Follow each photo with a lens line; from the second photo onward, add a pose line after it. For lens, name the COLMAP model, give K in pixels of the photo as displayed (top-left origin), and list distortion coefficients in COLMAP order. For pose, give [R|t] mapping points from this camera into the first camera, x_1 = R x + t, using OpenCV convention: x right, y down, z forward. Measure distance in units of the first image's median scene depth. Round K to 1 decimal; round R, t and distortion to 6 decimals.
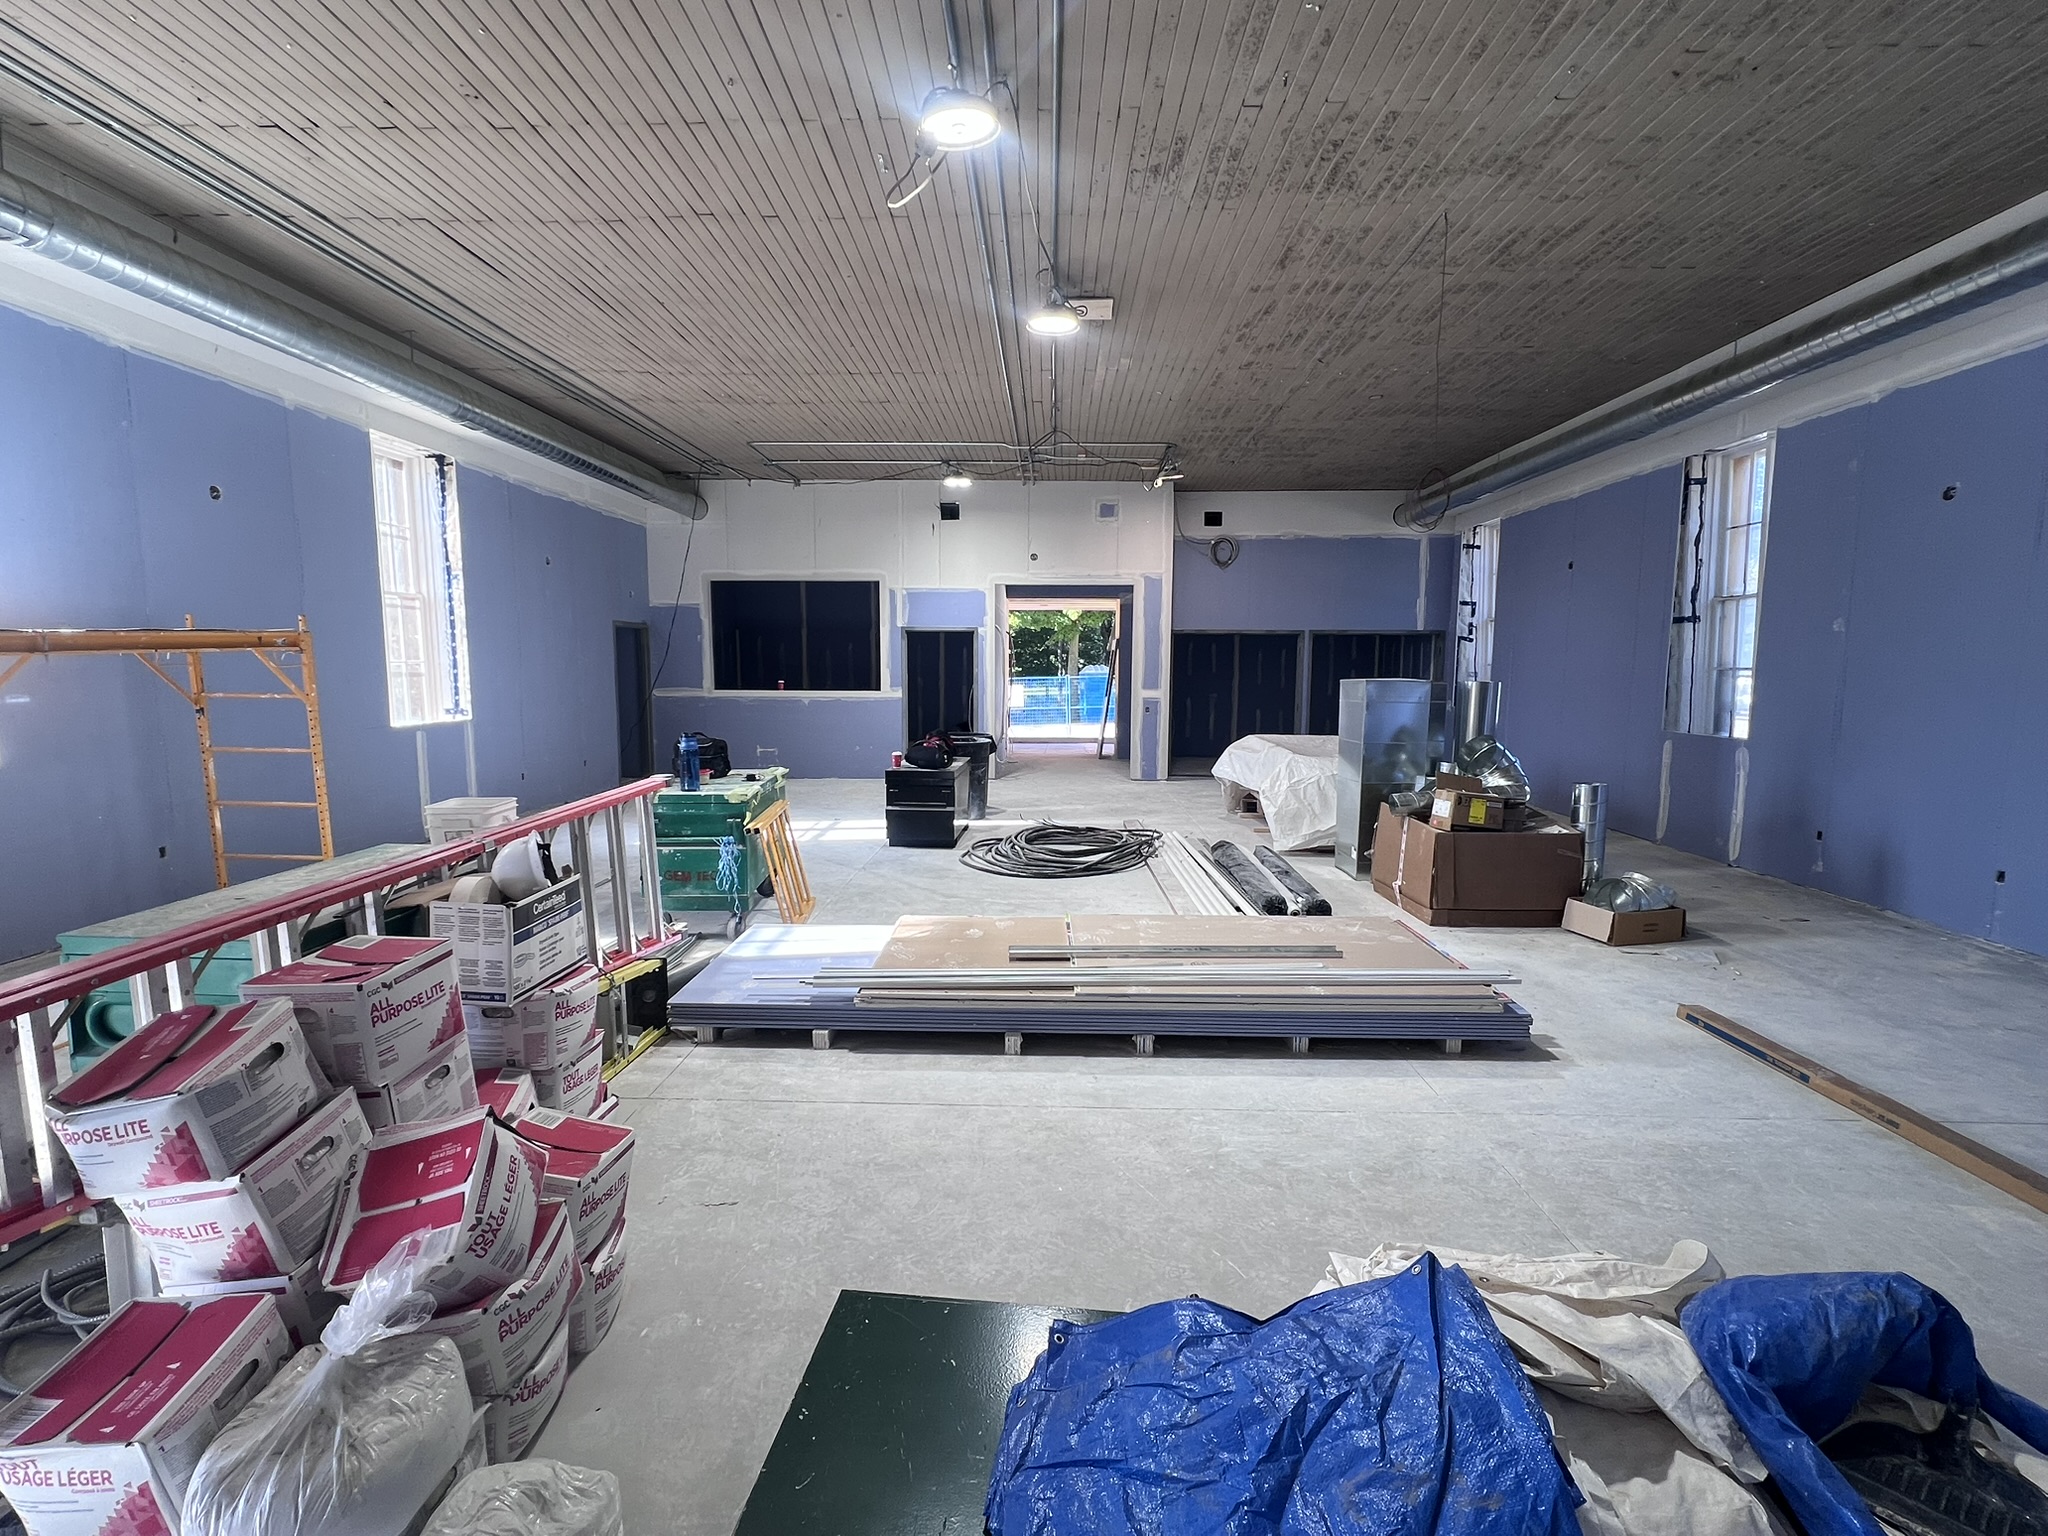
lens RADIAL K [[917.0, 0, 1024.0], [0, 917.0, 768.0], [0, 0, 1]] dist [0.001642, 0.000177]
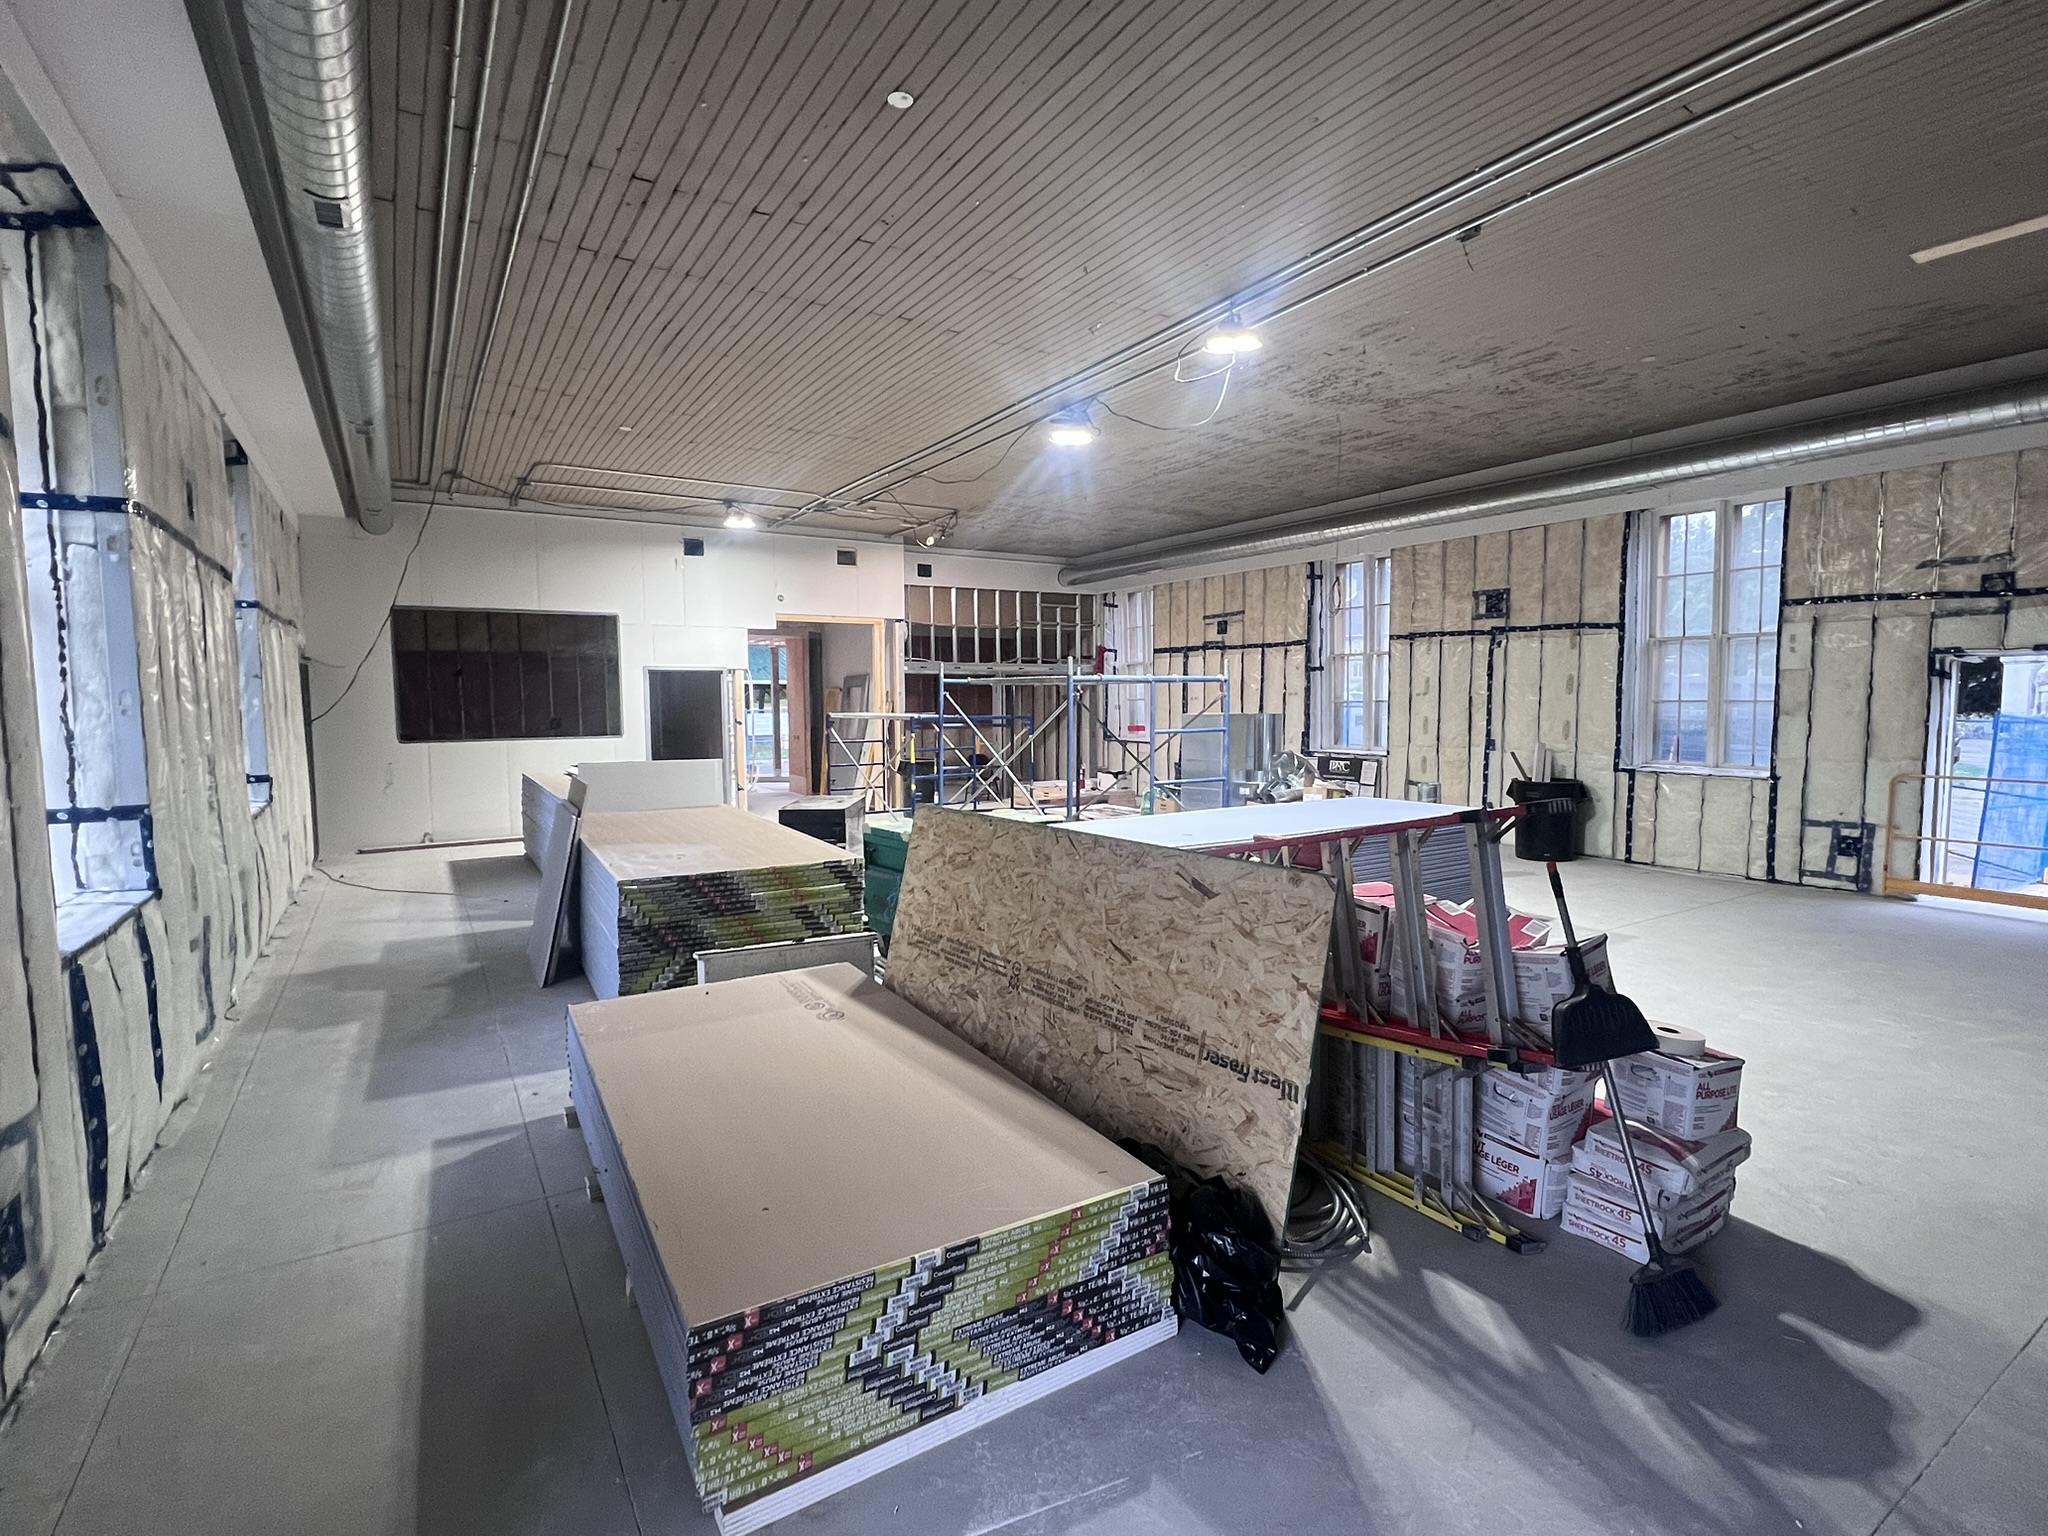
lens RADIAL K [[972.3, 0, 1024.0], [0, 972.3, 768.0], [0, 0, 1]] dist [-0.000461, -0.000034]
pose [[0.829752, -0.051288, 0.555771, -0.367572], [0.072839, 0.997204, -0.016721, -0.008035], [-0.553359, 0.054356, 0.831167, -0.018304]]
